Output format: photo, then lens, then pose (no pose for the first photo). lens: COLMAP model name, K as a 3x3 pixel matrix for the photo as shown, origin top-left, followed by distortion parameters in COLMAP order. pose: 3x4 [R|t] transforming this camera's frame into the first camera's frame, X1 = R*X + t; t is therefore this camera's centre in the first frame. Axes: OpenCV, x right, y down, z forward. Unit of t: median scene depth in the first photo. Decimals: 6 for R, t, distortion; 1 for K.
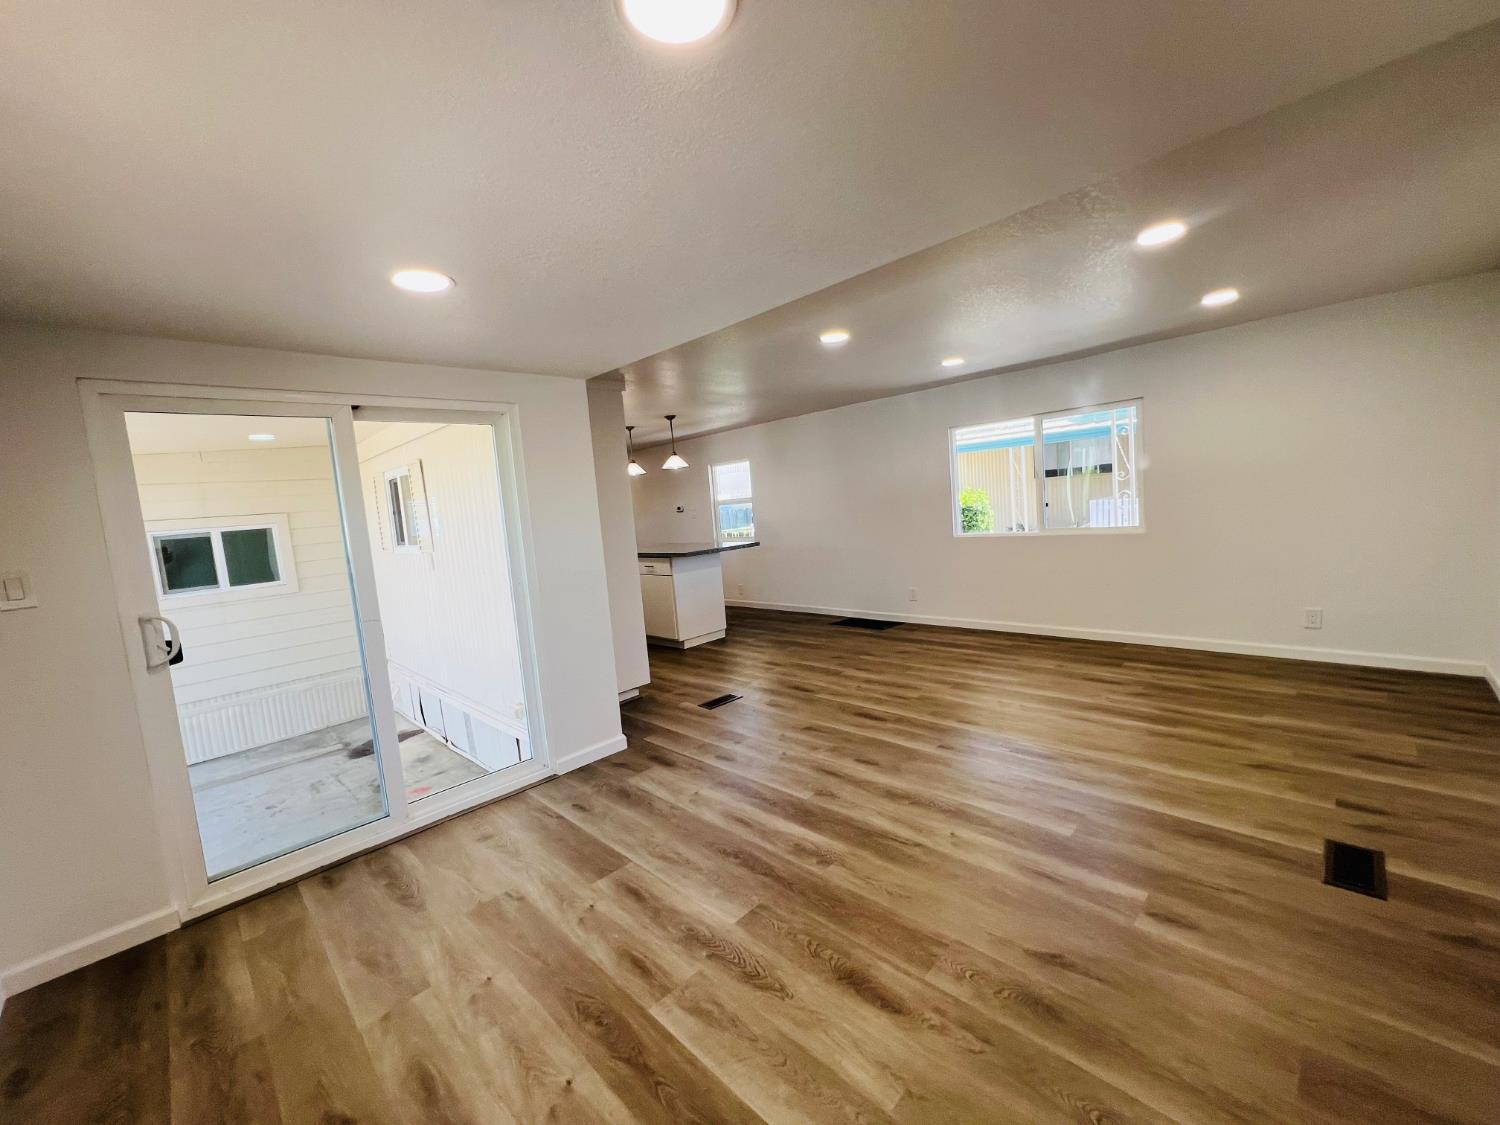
lens RADIAL K [[601.1, 0, 747.2], [0, 601.1, 560.8], [0, 0, 1]] dist [-0.002712, 0.000602]
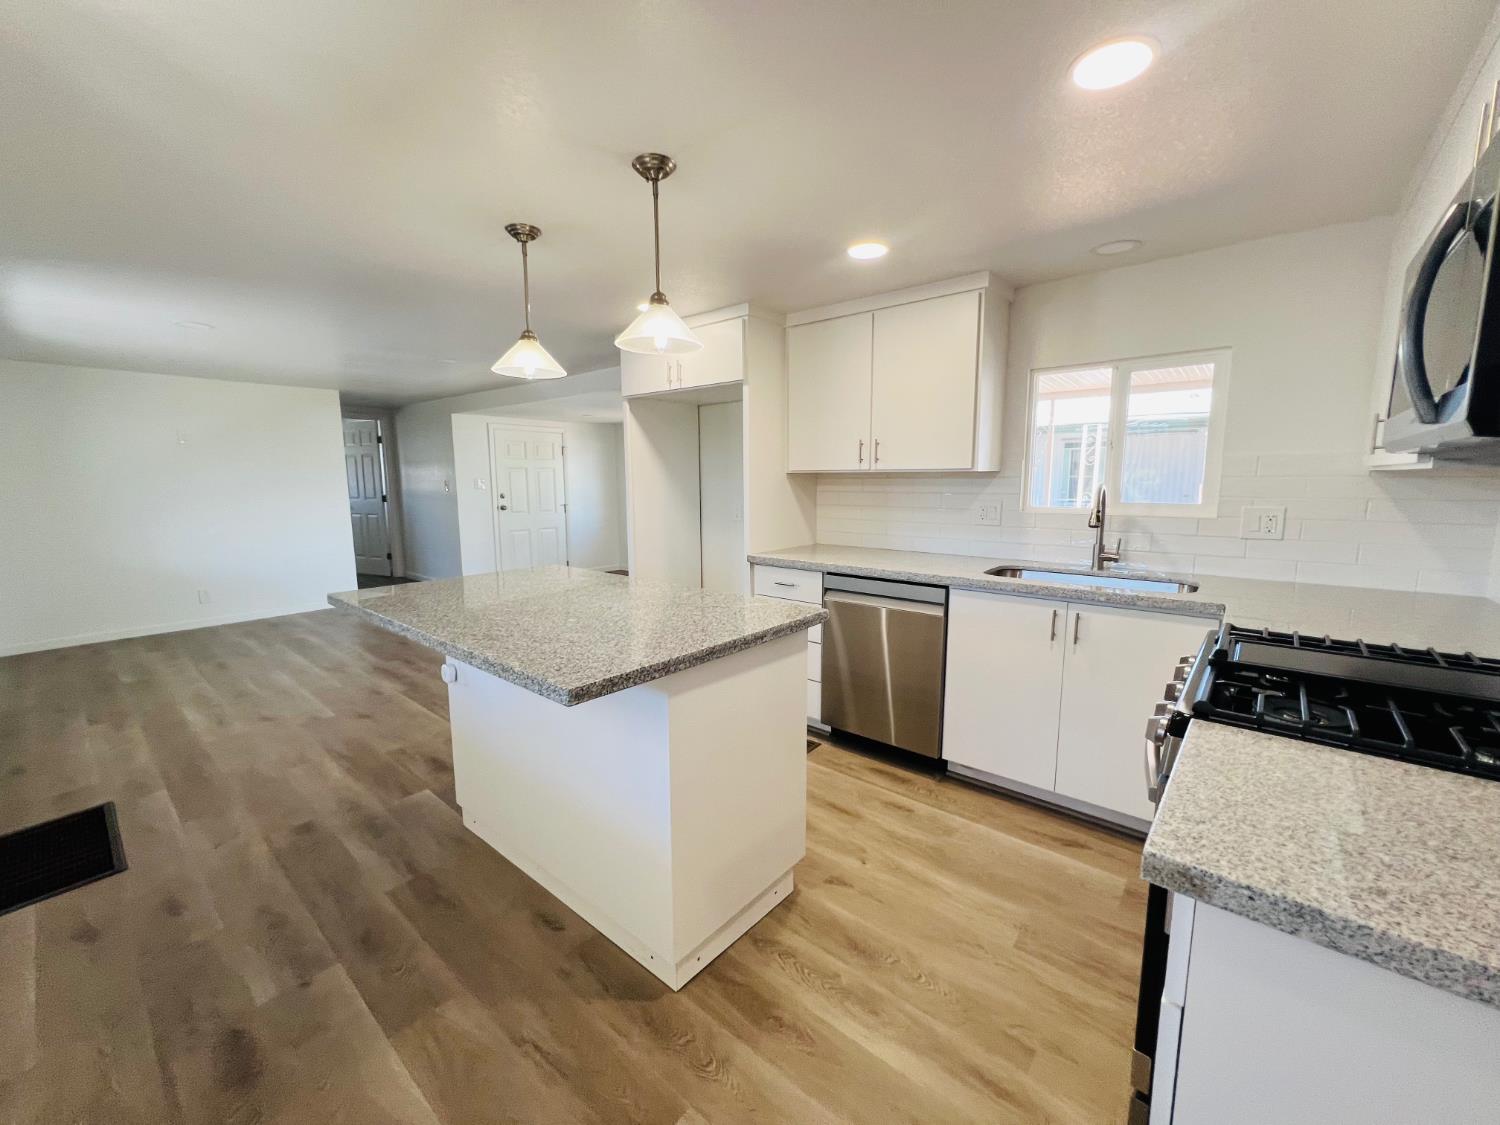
lens RADIAL K [[601.1, 0, 747.2], [0, 601.1, 560.8], [0, 0, 1]] dist [-0.002712, 0.000602]
pose [[-0.992571, 0.098114, -0.071941, -0.393390], [0.077946, 0.966846, 0.243173, -0.225391], [0.093415, 0.235759, -0.967311, 2.571492]]
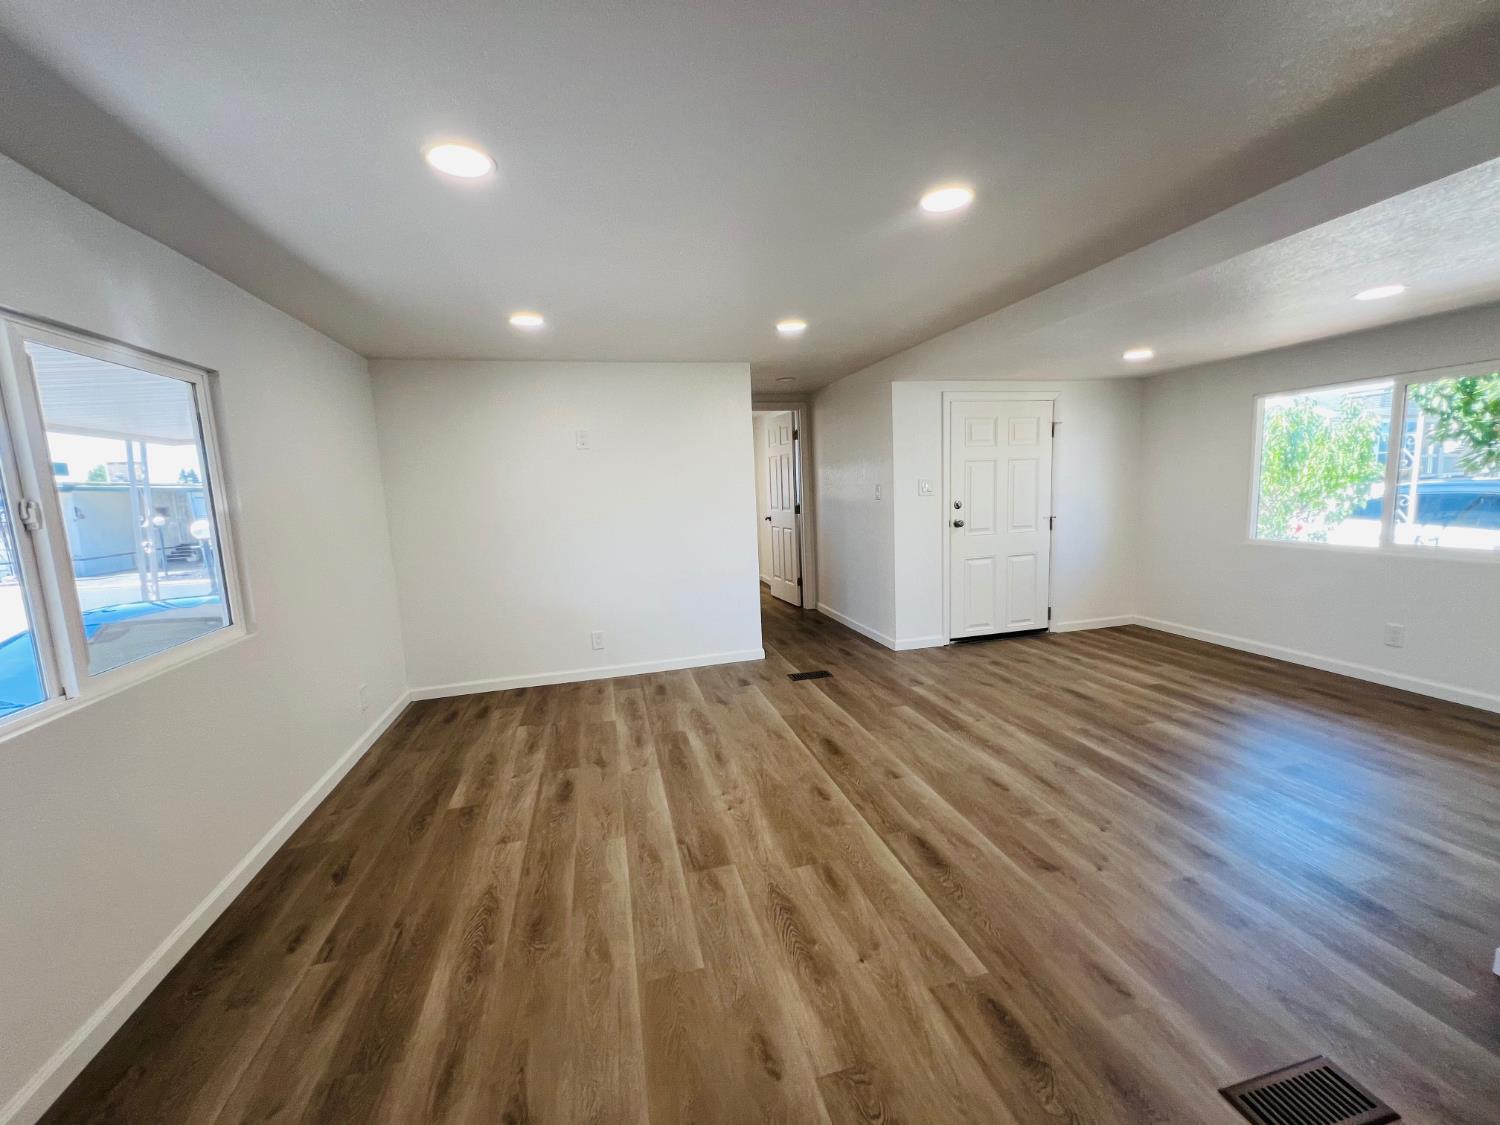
lens RADIAL K [[601.5, 0, 744.8], [0, 601.5, 560.4], [0, 0, 1]] dist [0.000771, -0.000022]
pose [[-0.851355, 0.056053, 0.521587, 0.032519], [0.165017, 0.972417, 0.164845, -0.176067], [-0.497960, 0.226413, -0.837122, 1.717393]]
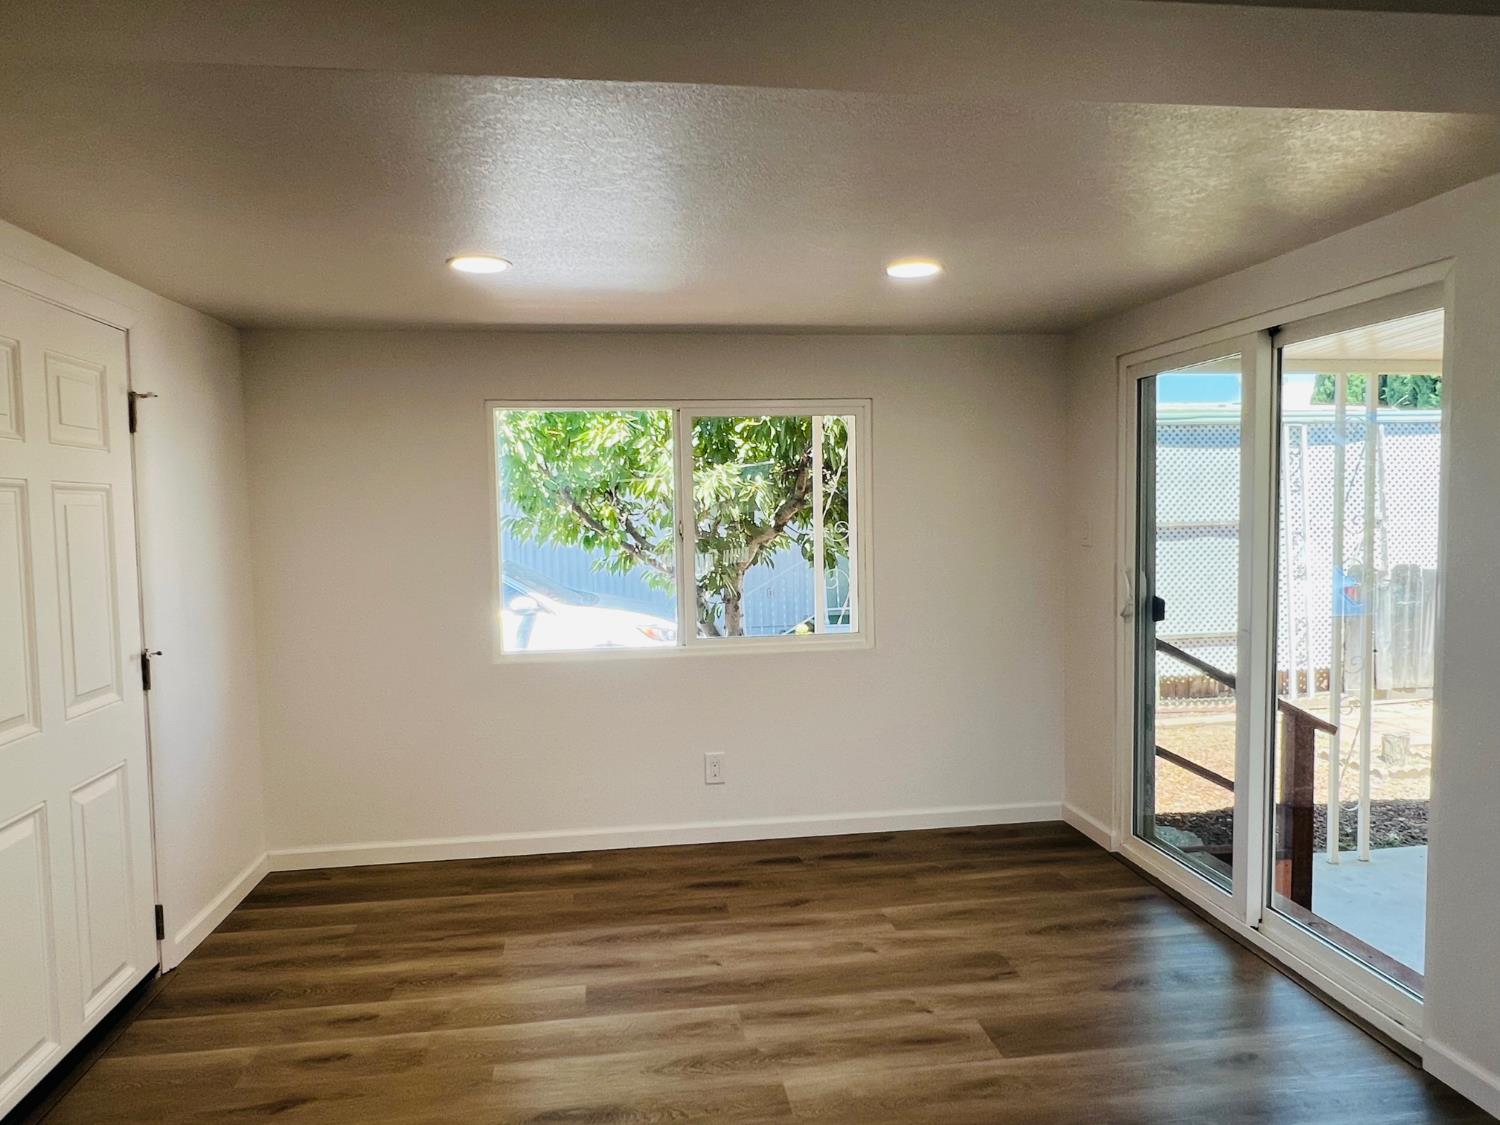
lens RADIAL K [[954.5, 0, 740.2], [0, 954.5, 567.3], [0, 0, 1]] dist [-0.001693, 0.000559]
pose [[-0.598617, 0.141996, -0.788350, 0.513382], [-0.011207, 0.982582, 0.185491, -0.146711], [0.800957, 0.119873, -0.586599, 0.948669]]
